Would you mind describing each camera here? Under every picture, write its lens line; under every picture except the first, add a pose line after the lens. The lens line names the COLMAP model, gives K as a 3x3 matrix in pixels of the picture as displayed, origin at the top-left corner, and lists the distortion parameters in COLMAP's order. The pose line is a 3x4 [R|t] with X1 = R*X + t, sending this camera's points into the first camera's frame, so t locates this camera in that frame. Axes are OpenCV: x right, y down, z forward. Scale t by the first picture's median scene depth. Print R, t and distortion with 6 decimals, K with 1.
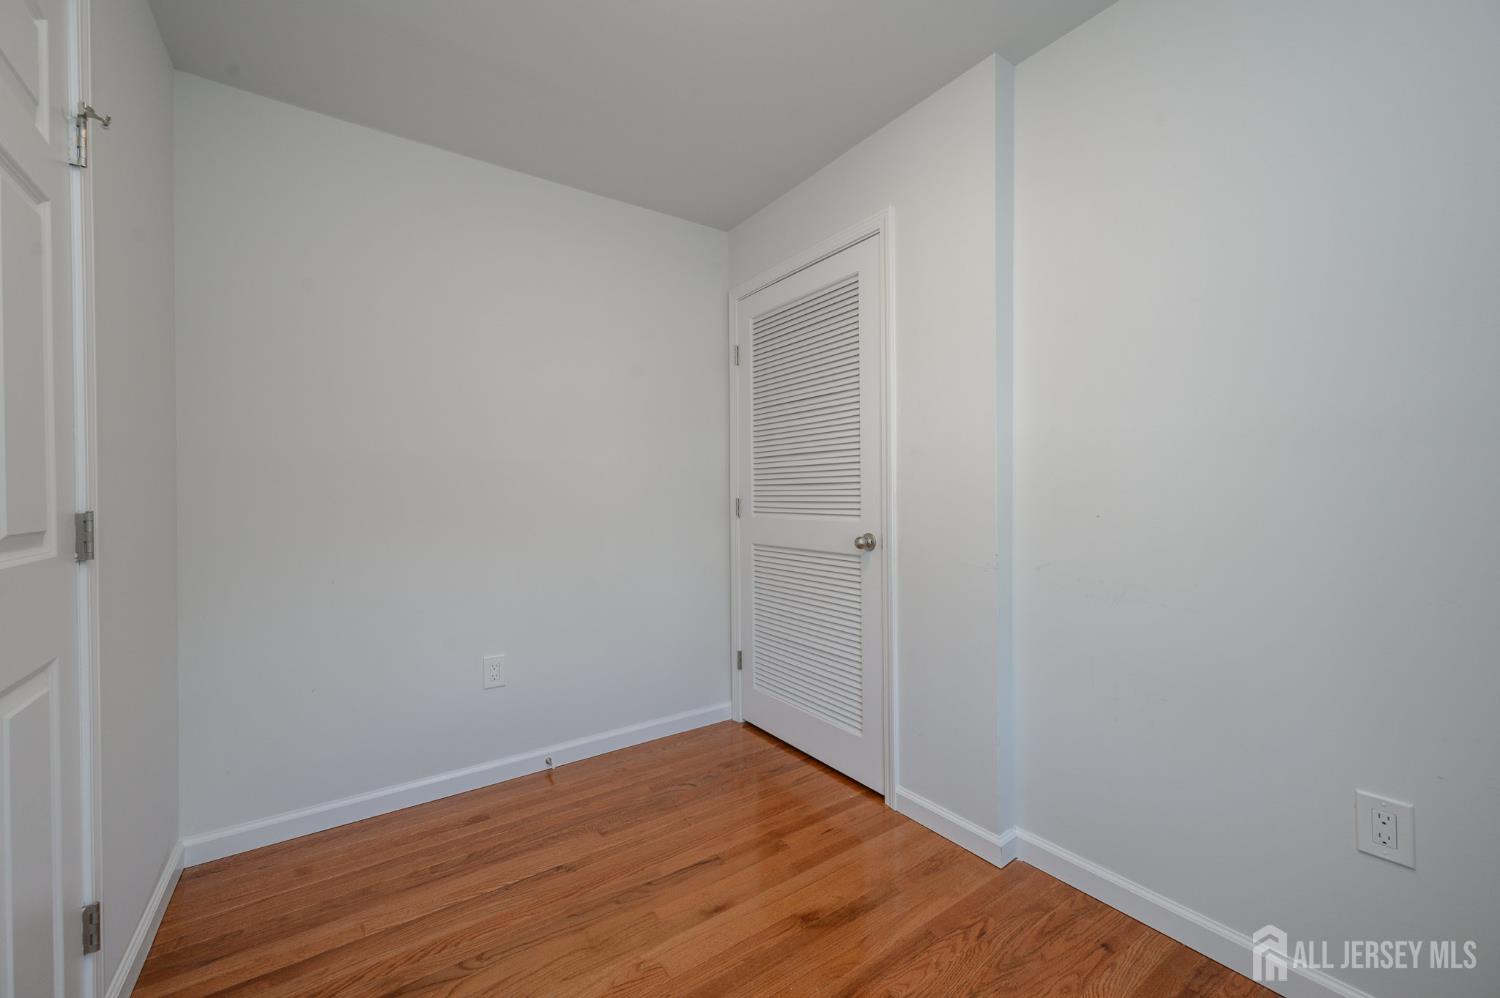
lens RADIAL K [[589.5, 0, 749.4], [0, 589.5, 493.0], [0, 0, 1]] dist [0.000556, -0.000020]
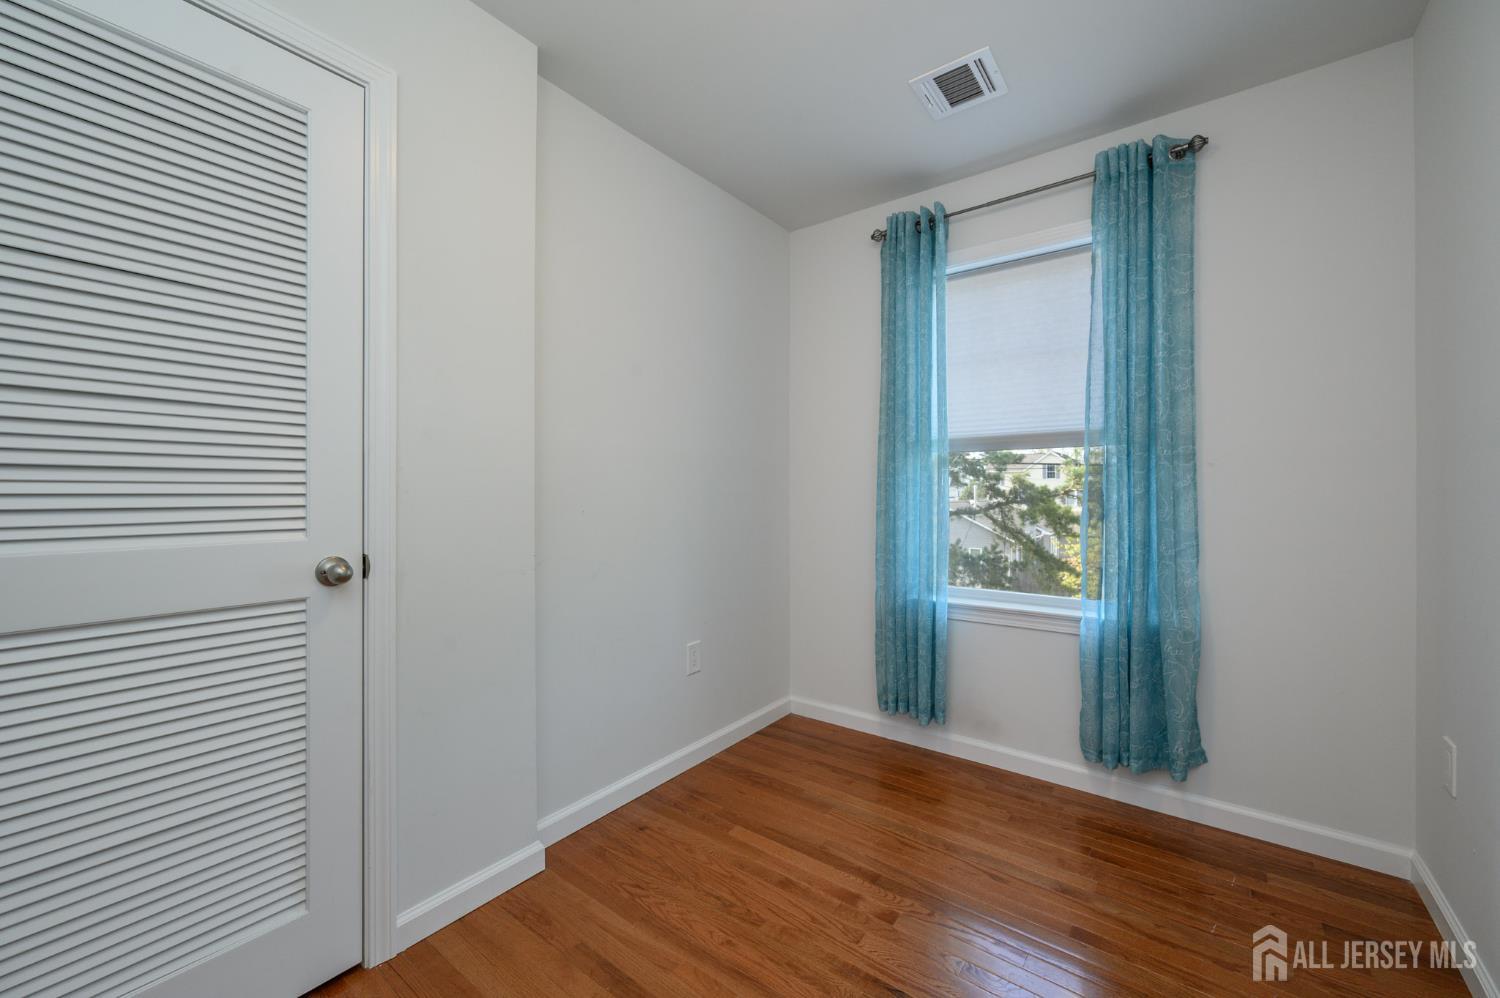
lens RADIAL K [[589.5, 0, 749.4], [0, 589.5, 493.0], [0, 0, 1]] dist [0.000556, -0.000020]
pose [[-0.296525, 0.004879, 0.955013, -0.596325], [0.000066, 0.999987, -0.005088, 0.006468], [-0.955025, -0.001446, -0.296521, 0.913764]]
